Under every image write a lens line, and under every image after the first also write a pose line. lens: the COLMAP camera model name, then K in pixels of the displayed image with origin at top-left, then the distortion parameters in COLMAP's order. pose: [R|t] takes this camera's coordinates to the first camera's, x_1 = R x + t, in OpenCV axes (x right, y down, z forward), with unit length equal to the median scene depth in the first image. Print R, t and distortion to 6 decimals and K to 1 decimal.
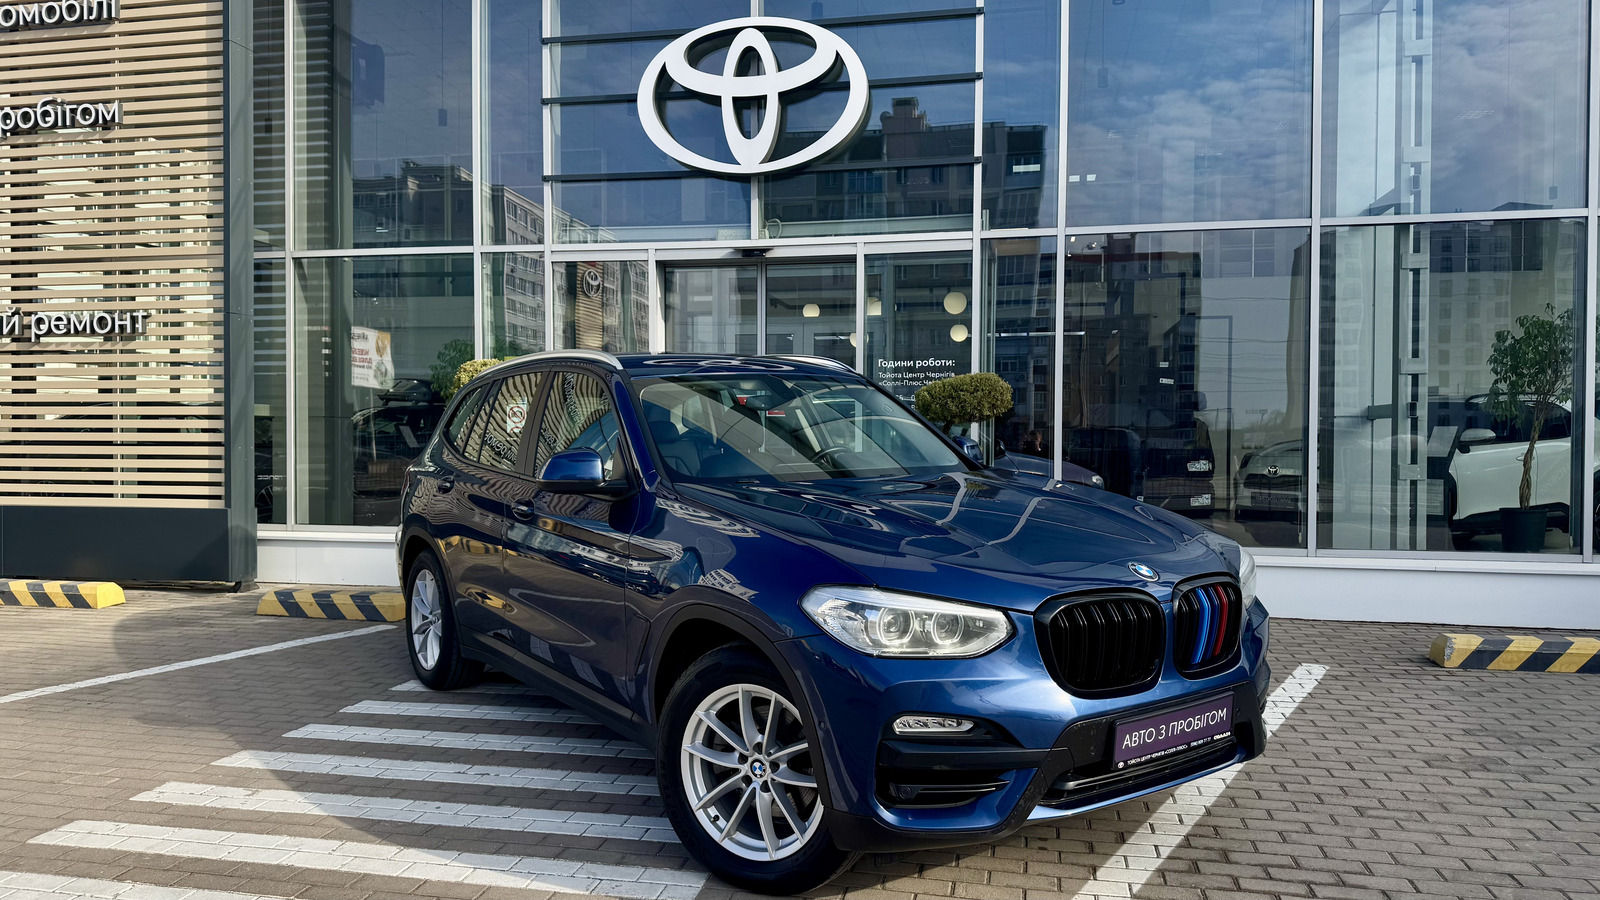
lens RADIAL K [[1131.3, 0, 800.6], [0, 1131.3, 460.4], [0, 0, 1]] dist [0.025129, -0.027603]
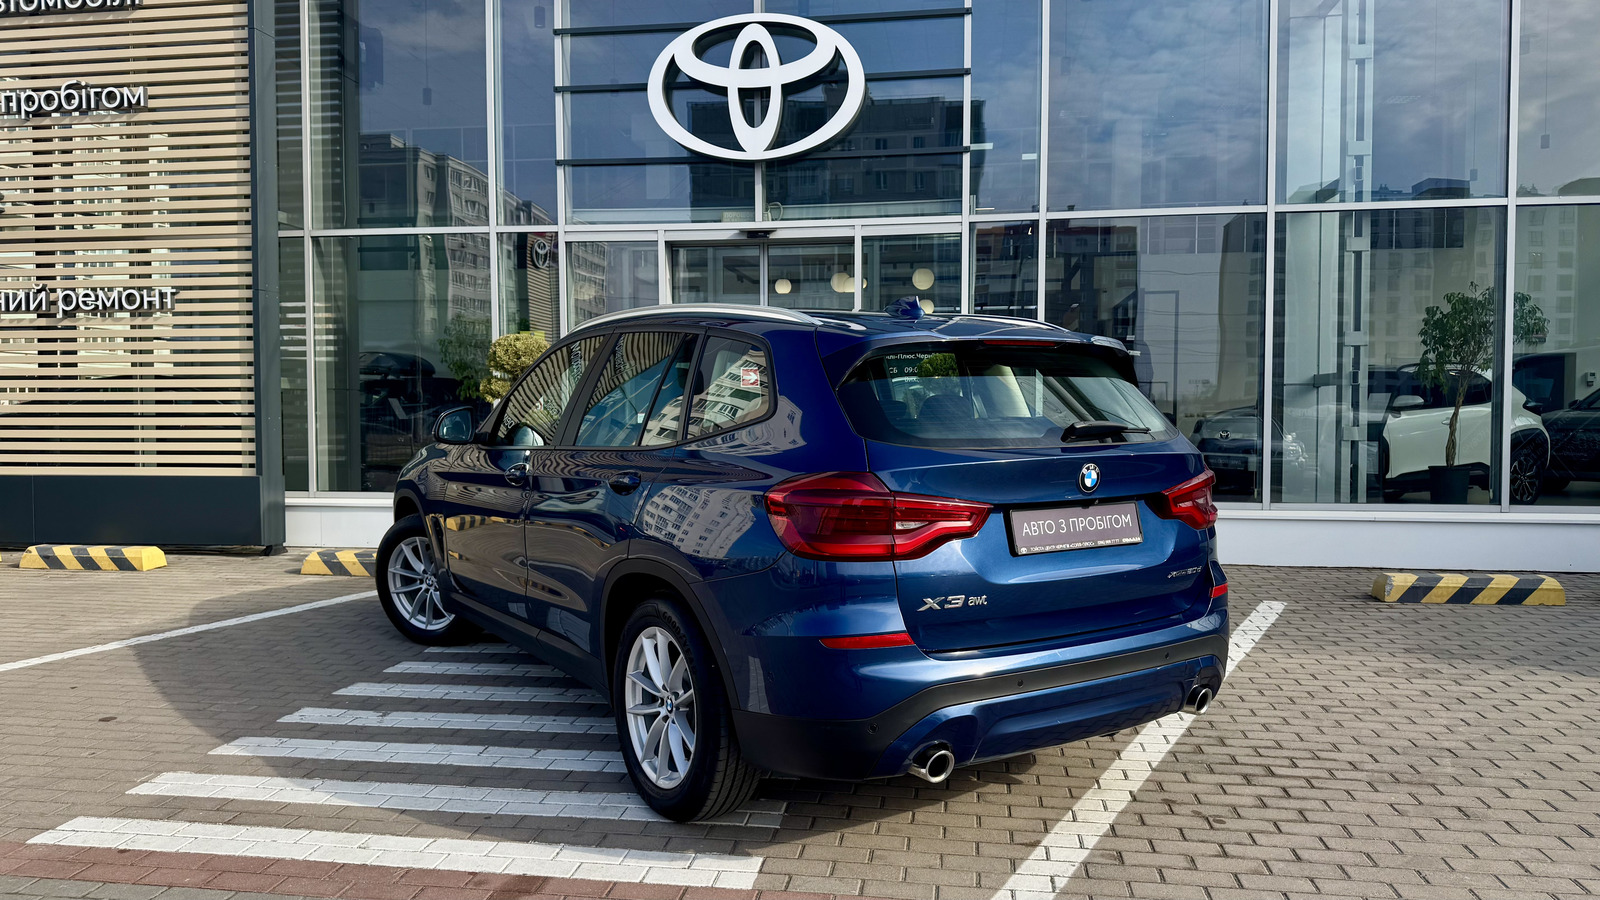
lens RADIAL K [[1131.3, 0, 802.0], [0, 1131.3, 459.7], [0, 0, 1]] dist [0.025129, -0.027603]
pose [[0.998472, -0.007580, 0.054743, -0.061238], [0.006323, 0.999713, 0.023093, 0.006180], [-0.054902, -0.022712, 0.998233, -0.081106]]
